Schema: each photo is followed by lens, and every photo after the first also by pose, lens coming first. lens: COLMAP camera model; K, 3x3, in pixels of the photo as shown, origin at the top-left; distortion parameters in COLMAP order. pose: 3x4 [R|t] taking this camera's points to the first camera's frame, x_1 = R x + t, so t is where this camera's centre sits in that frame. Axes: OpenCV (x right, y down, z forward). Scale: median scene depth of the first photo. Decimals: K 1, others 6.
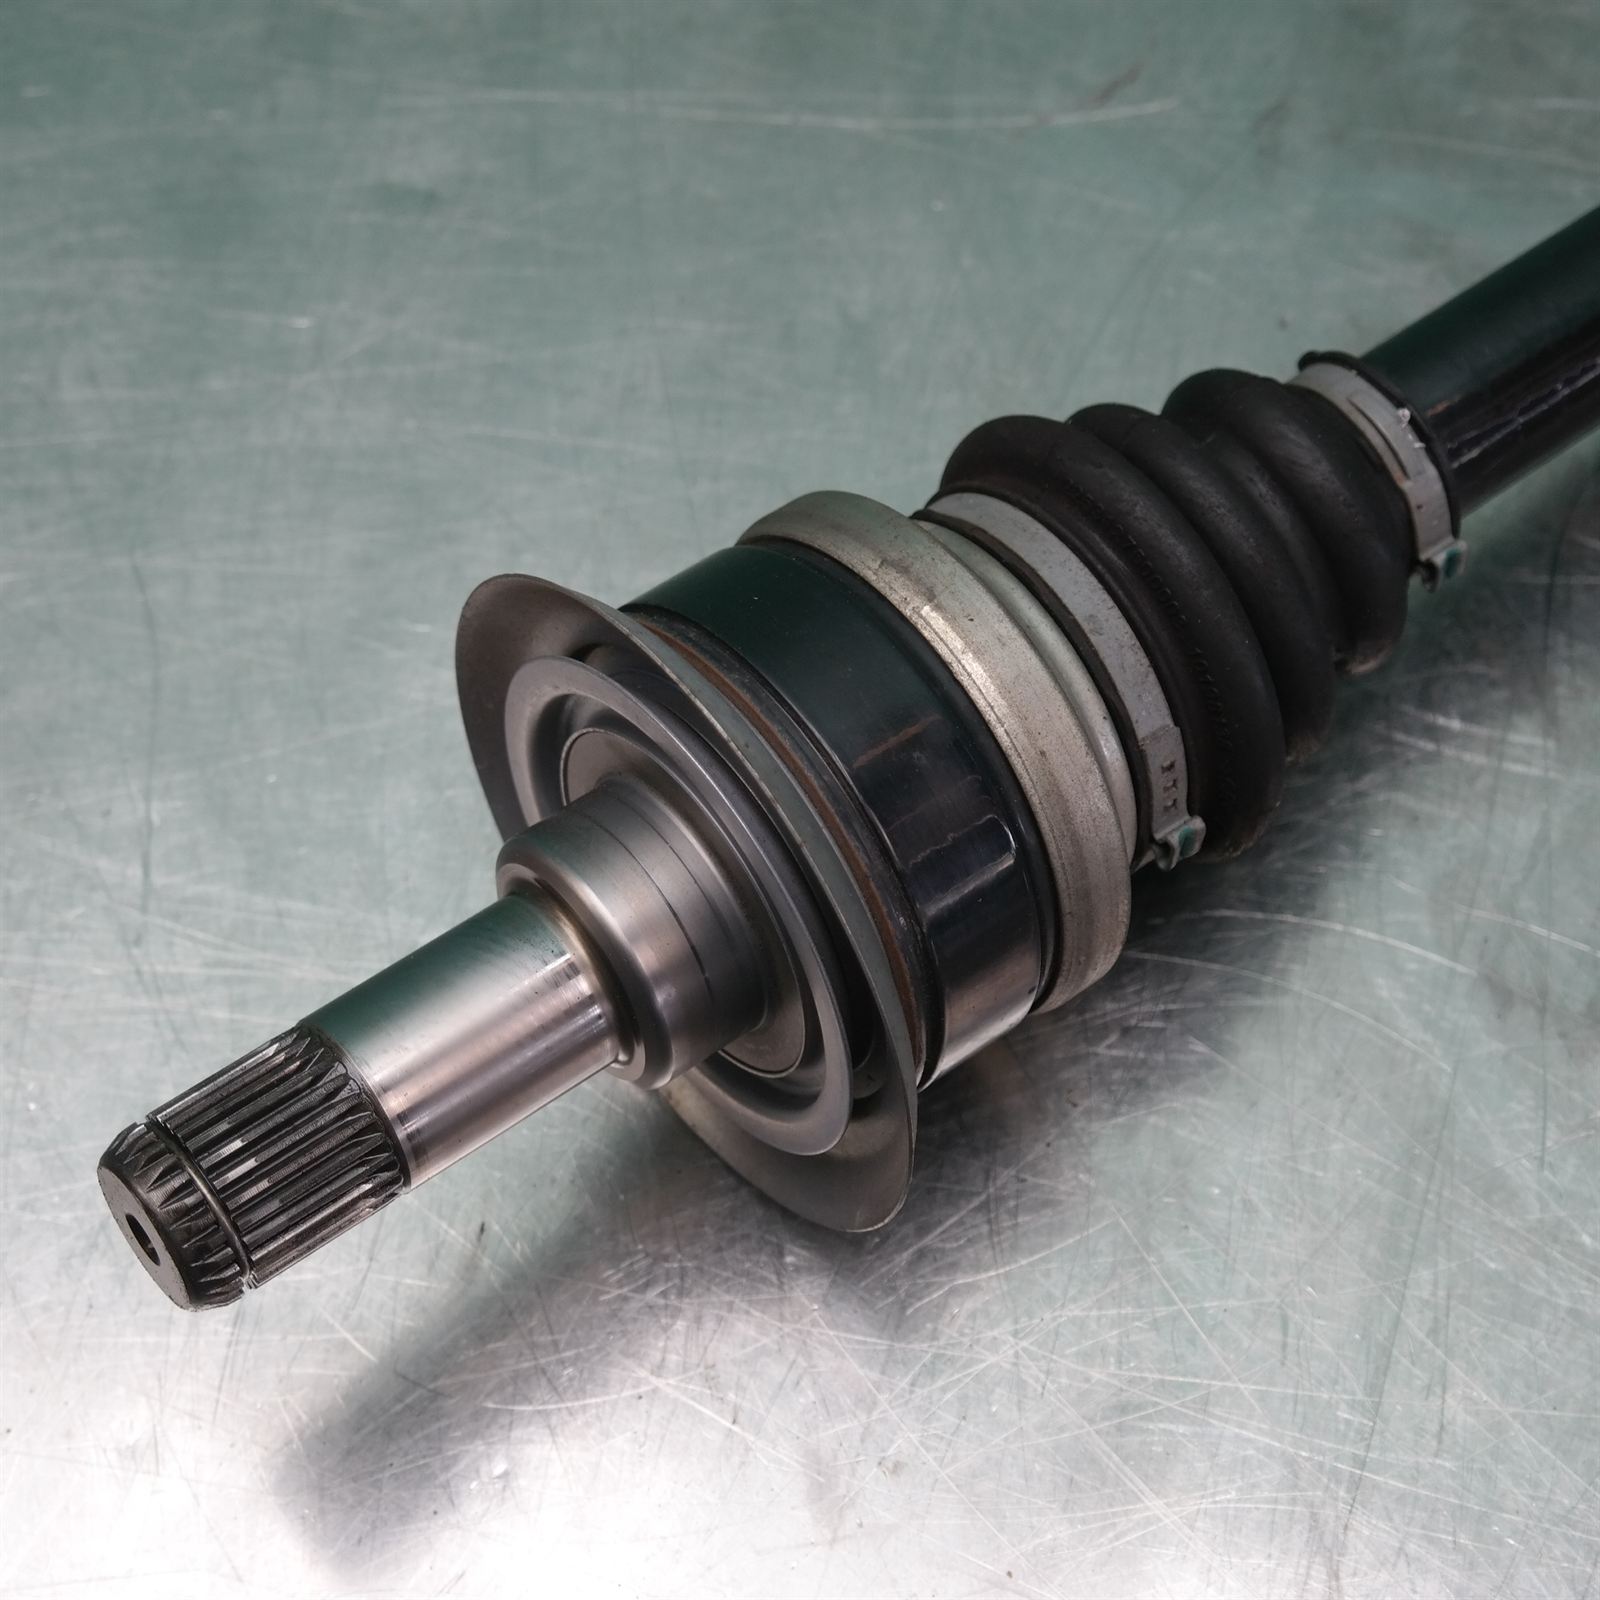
lens RADIAL K [[3535.5, 0, 800.0], [0, 3535.5, 800.0], [0, 0, 1]] dist [0.017177, 0.236585]
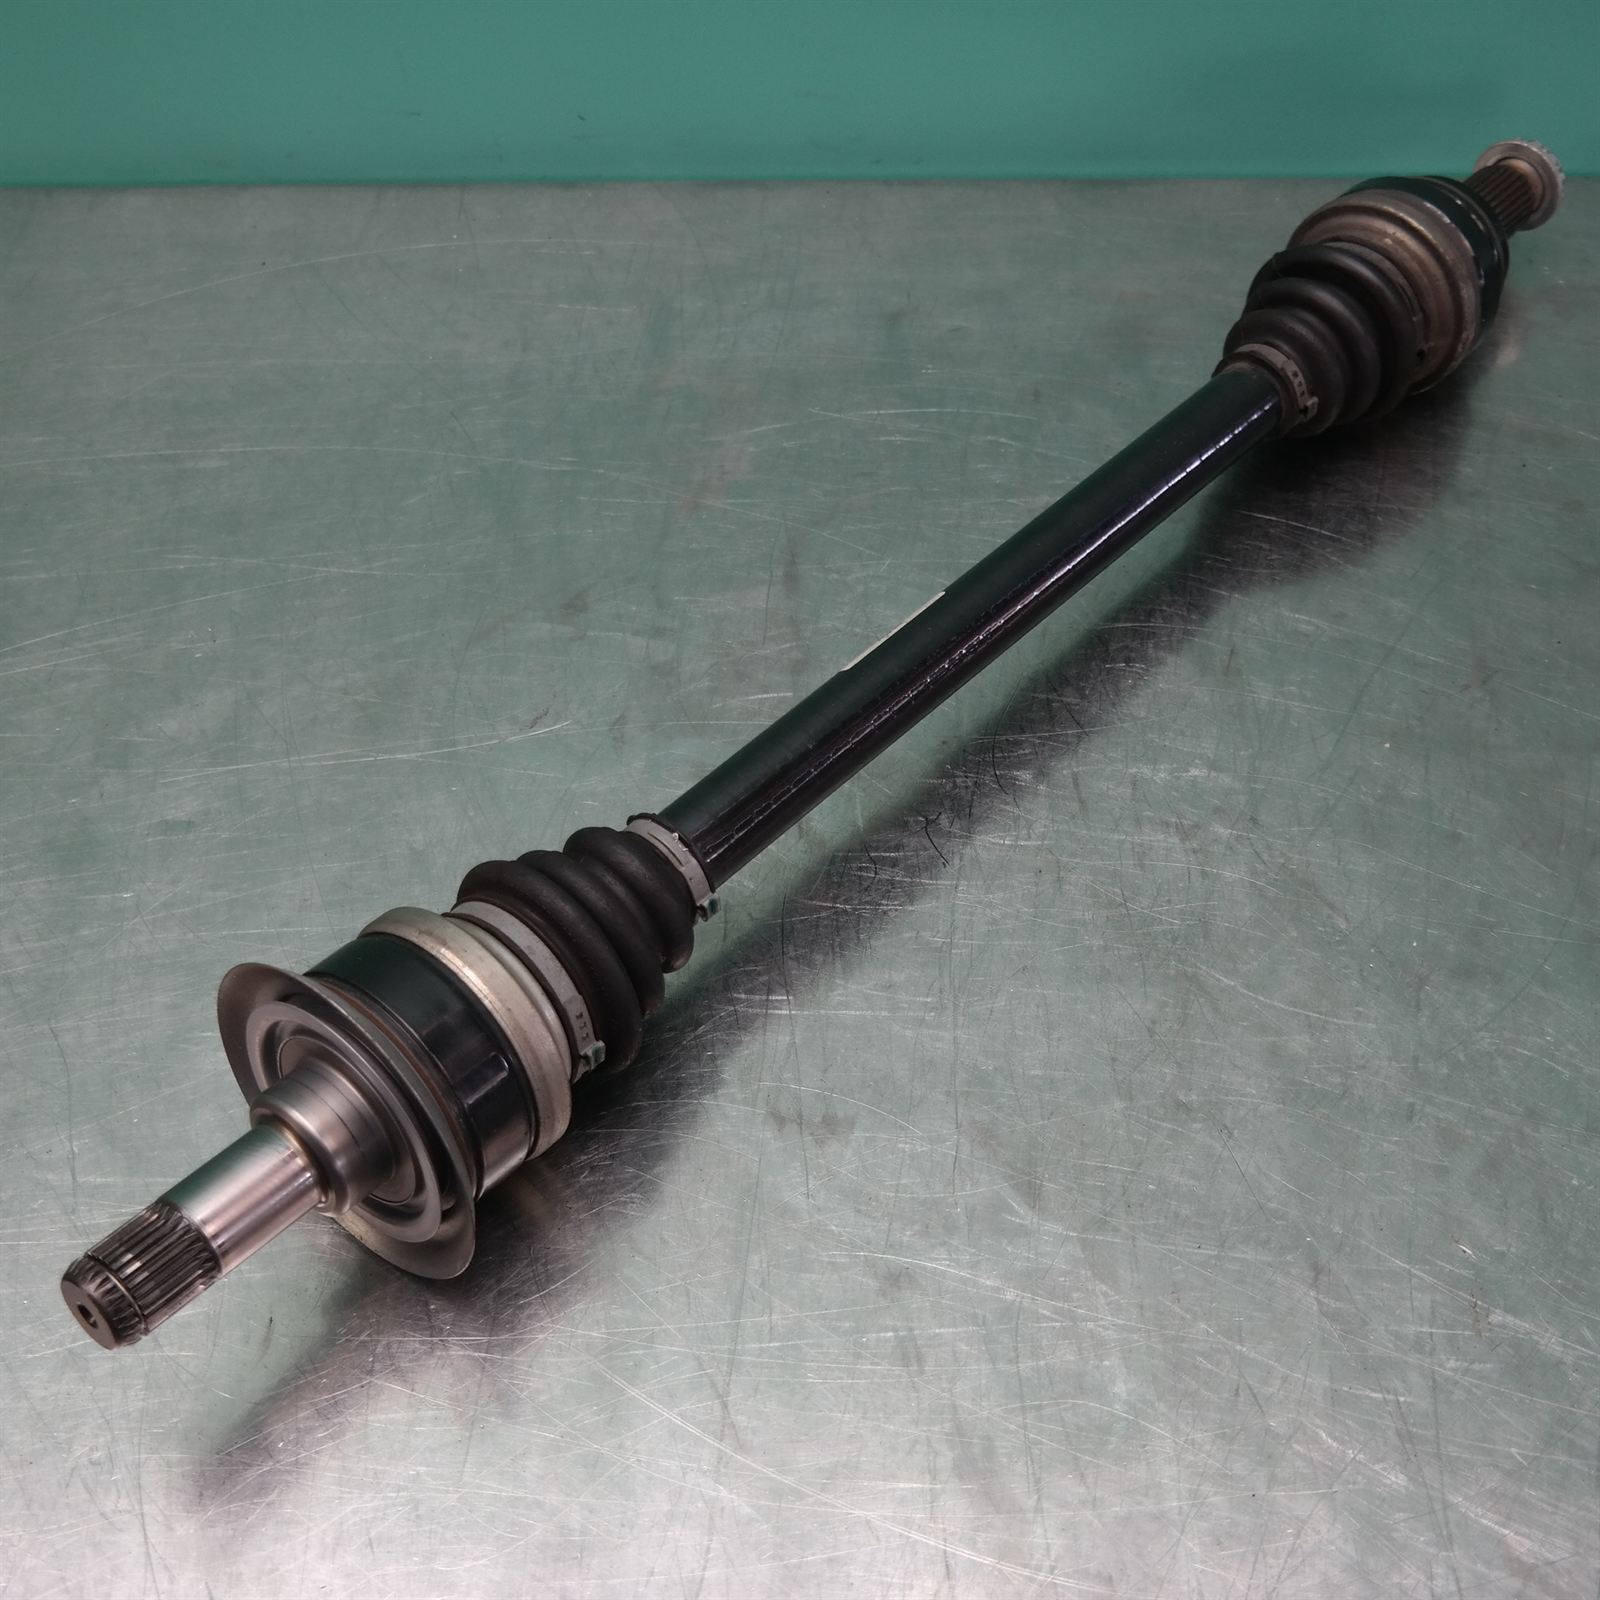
lens RADIAL K [[2371.4, 0, 800.0], [0, 2371.4, 800.0], [0, 0, 1]] dist [-0.045547, 0.005857]
pose [[0.980712, -0.143332, 0.132894, 0.061441], [0.167990, 0.965659, -0.198199, 0.150660], [-0.099922, 0.216701, 0.971111, -0.329417]]
